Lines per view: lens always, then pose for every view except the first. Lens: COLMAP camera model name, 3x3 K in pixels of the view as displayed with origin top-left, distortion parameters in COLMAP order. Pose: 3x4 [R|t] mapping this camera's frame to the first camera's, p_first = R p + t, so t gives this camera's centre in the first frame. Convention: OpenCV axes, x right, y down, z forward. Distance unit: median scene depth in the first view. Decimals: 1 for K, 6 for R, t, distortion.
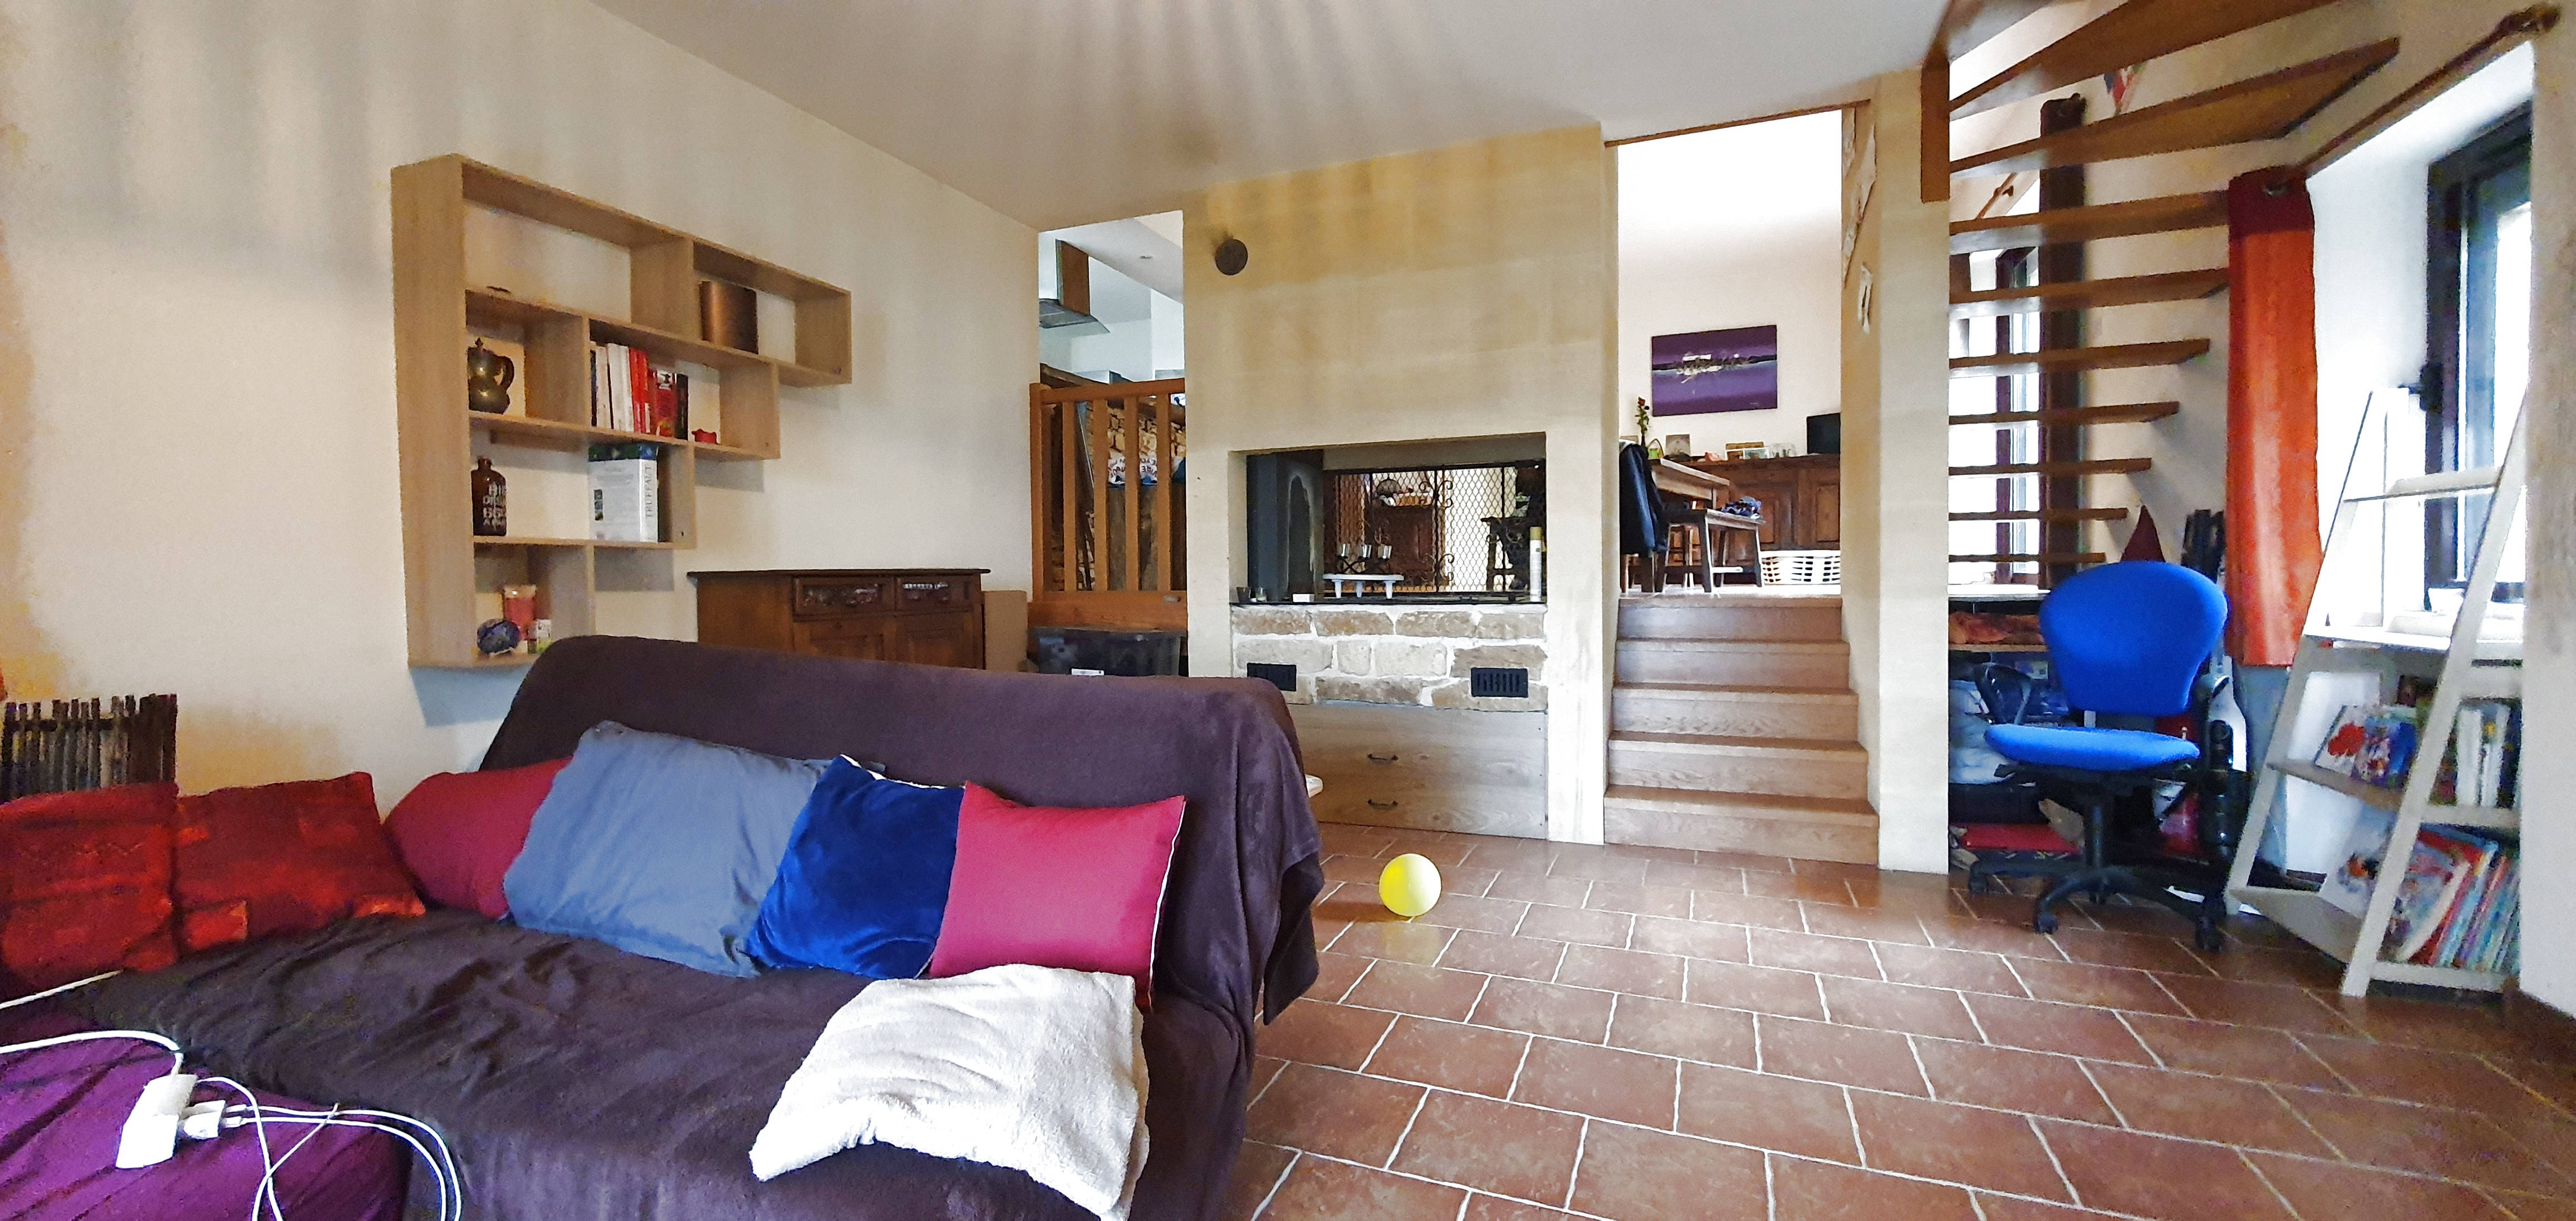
lens RADIAL K [[1009.3, 0, 1299.8], [0, 1009.3, 595.1], [0, 0, 1]] dist [-0.001830, -0.000128]
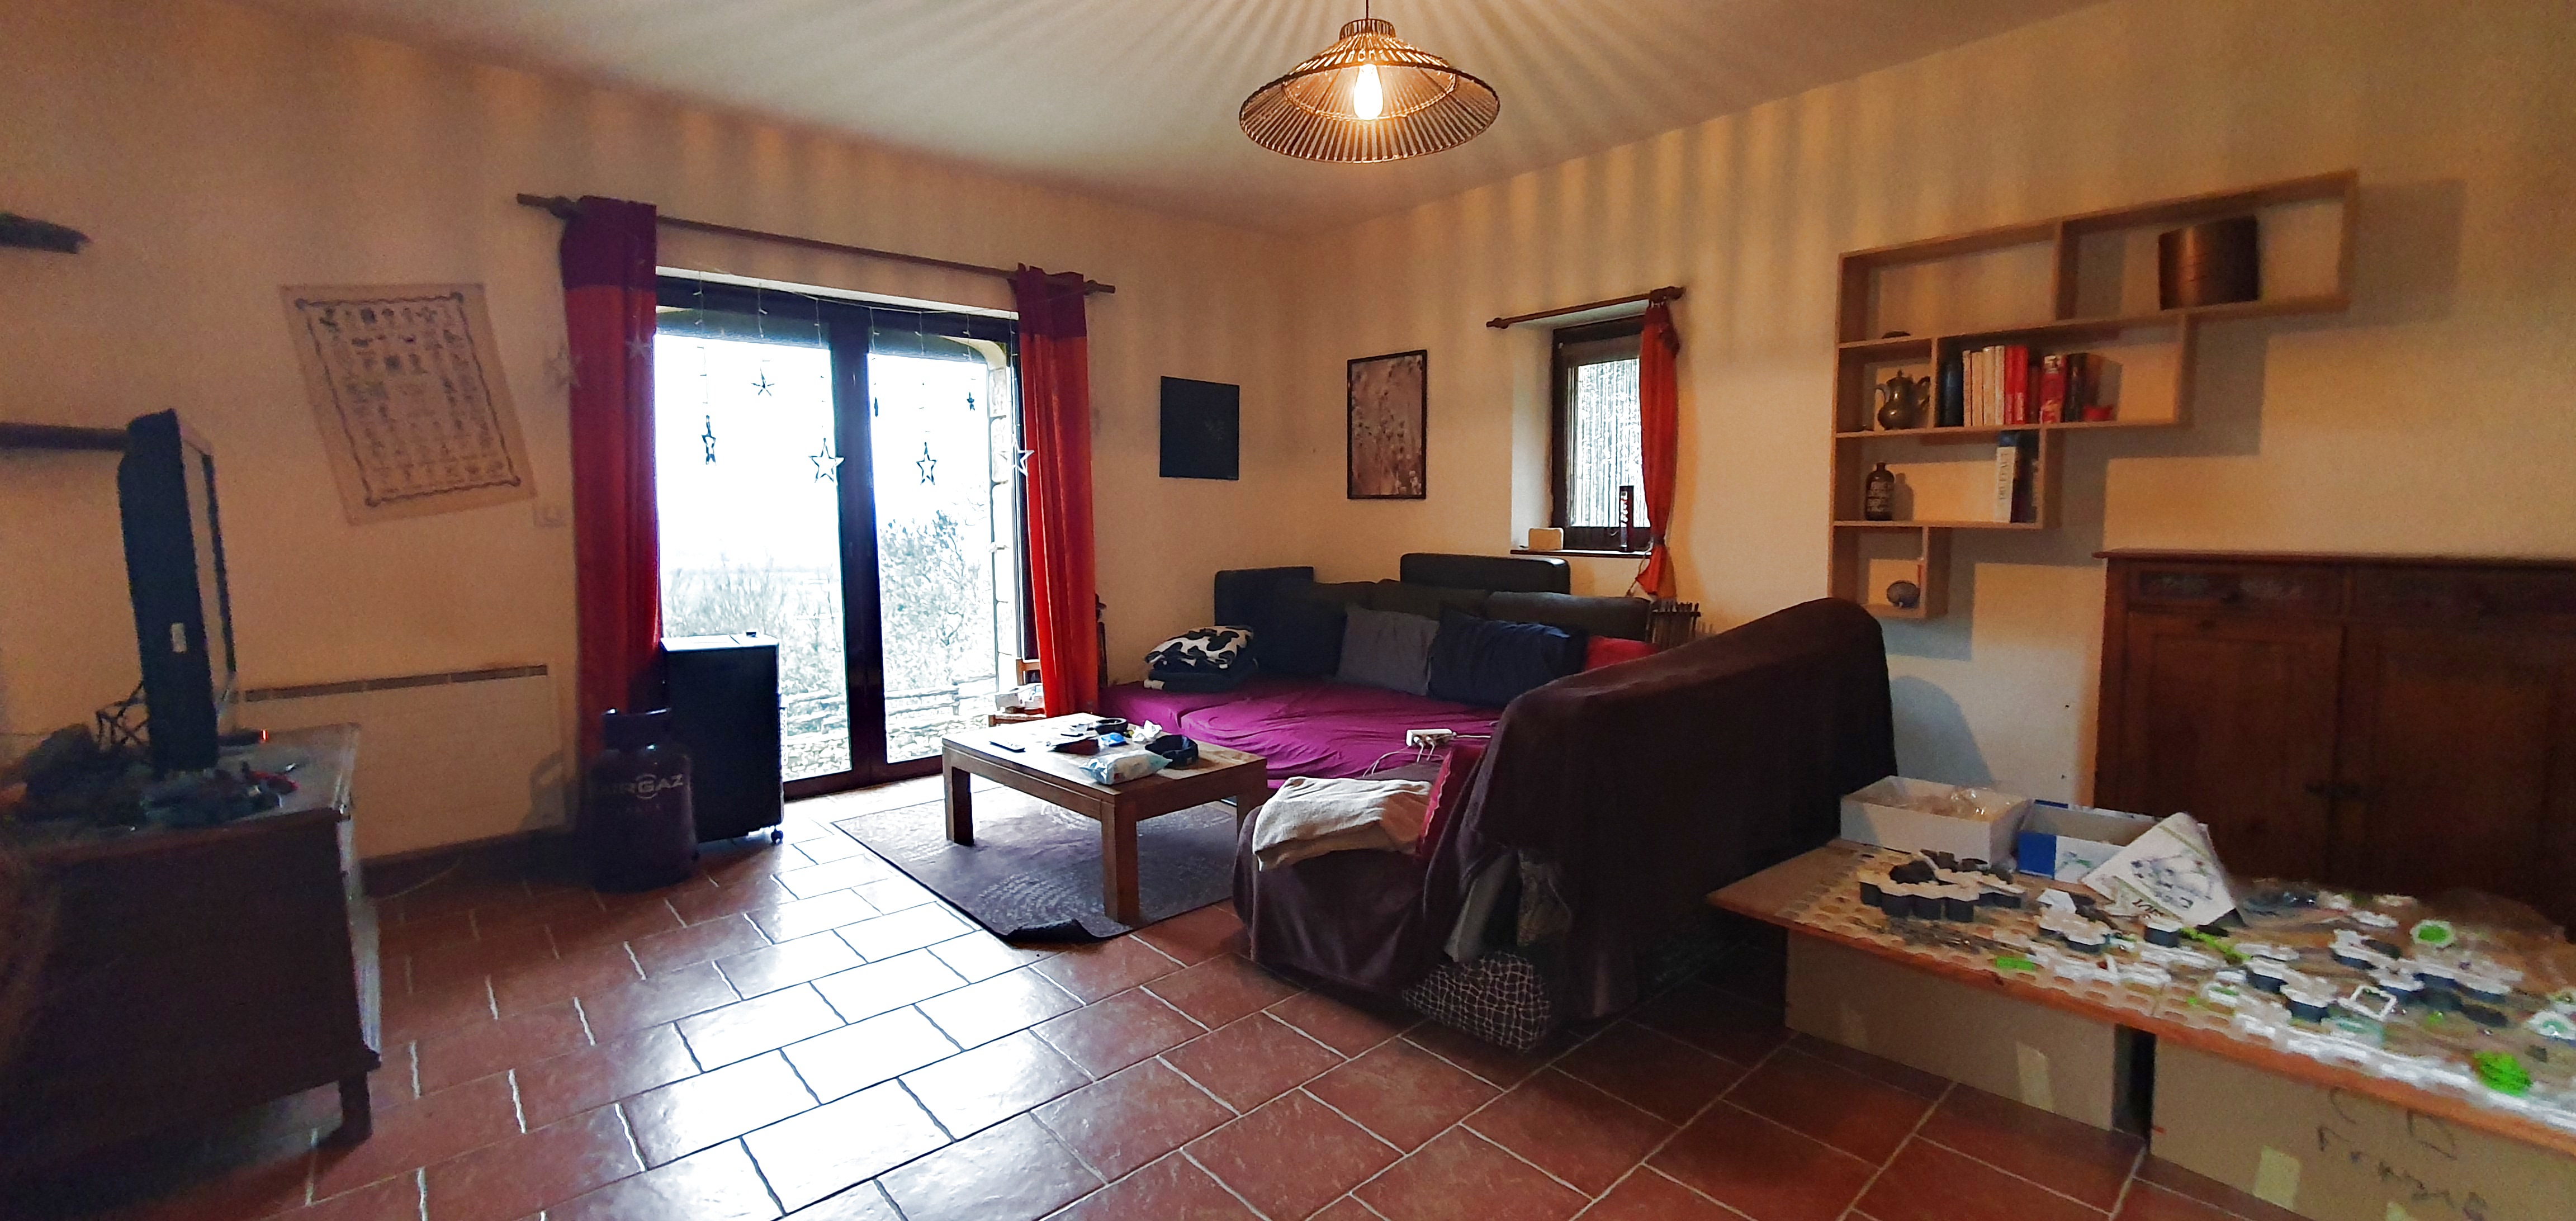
lens RADIAL K [[1009.3, 0, 1299.8], [0, 1009.3, 595.1], [0, 0, 1]] dist [-0.001830, -0.000128]
pose [[-0.431030, 0.093450, -0.897485, 0.662741], [-0.011923, 0.993946, 0.109219, -0.078939], [0.902259, 0.057777, -0.427307, 0.709244]]
